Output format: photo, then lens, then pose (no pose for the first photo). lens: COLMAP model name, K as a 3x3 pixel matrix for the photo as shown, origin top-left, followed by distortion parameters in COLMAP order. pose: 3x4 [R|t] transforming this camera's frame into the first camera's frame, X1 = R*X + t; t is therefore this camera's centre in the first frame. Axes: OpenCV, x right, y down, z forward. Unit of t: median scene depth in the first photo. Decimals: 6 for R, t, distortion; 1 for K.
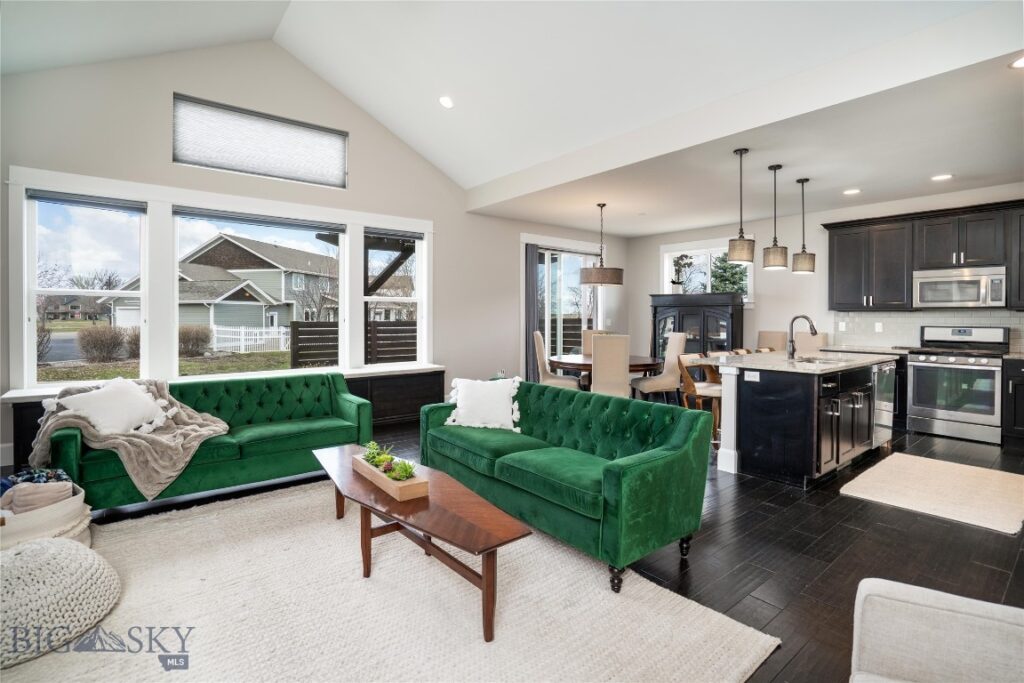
lens RADIAL K [[490.7, 0, 512.0], [0, 490.7, 341.5], [0, 0, 1]] dist [-0.040797, 0.000097]
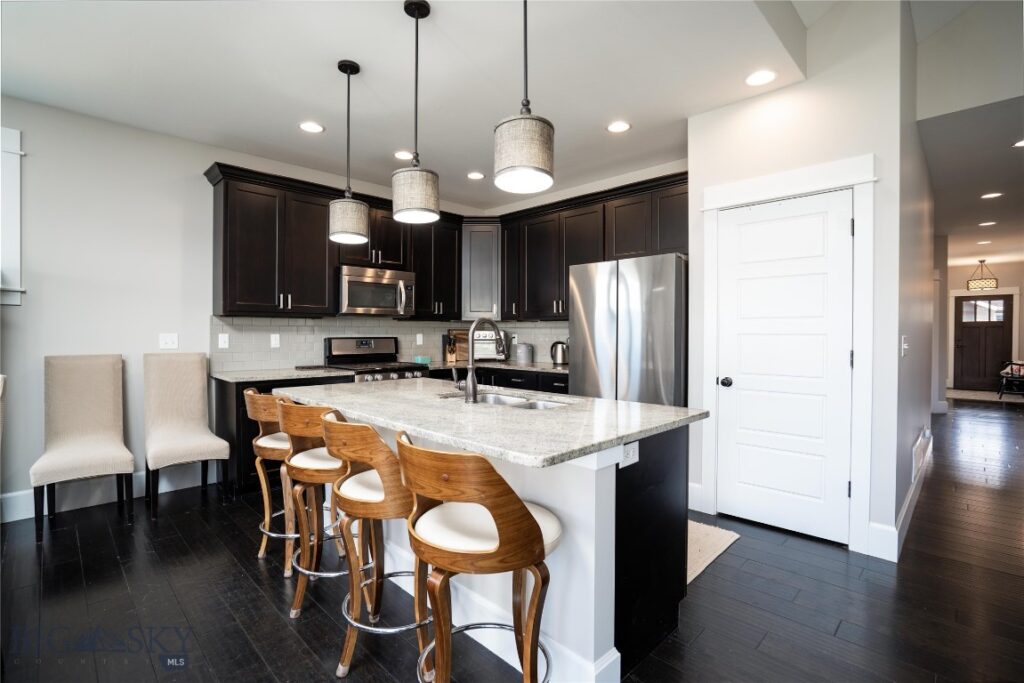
lens RADIAL K [[475.3, 0, 512.0], [0, 475.3, 341.5], [0, 0, 1]] dist [-0.036488, 0.000252]
pose [[-0.100982, -0.022334, 0.994638, 0.054374], [0.050876, 0.998324, 0.027582, -0.029848], [-0.993587, 0.053388, -0.099676, 0.726194]]
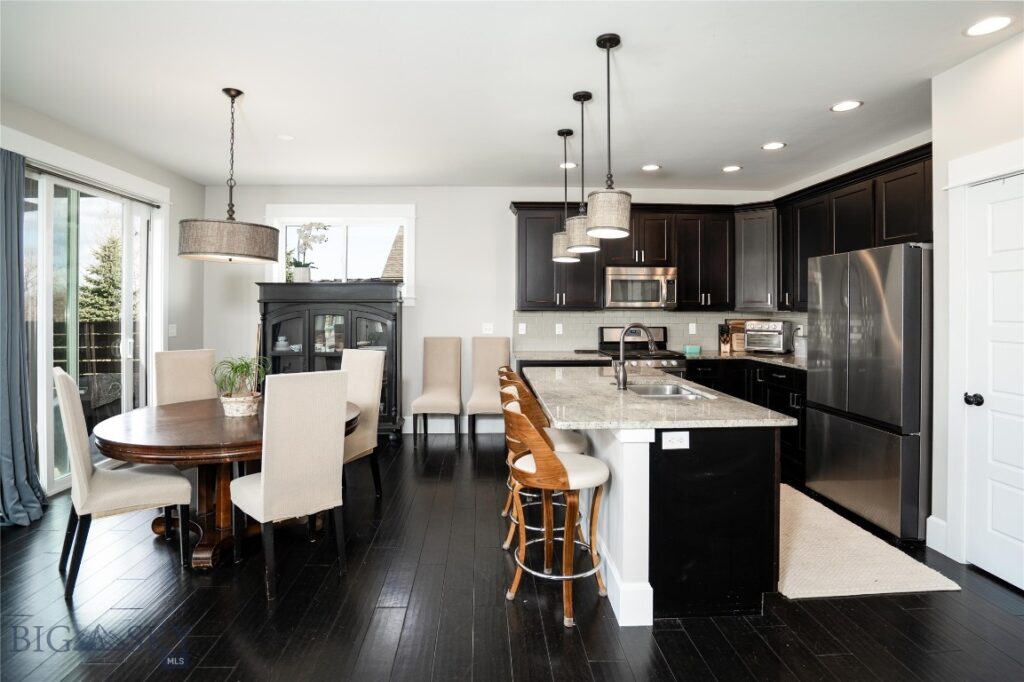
lens RADIAL K [[520.8, 0, 505.8], [0, 520.8, 309.8], [0, 0, 1]] dist [-0.042251, 0.000588]
pose [[0.594385, -0.005901, 0.804159, -0.059364], [0.042830, 0.998786, -0.024328, -0.045439], [-0.803039, 0.048903, 0.593916, 0.508933]]
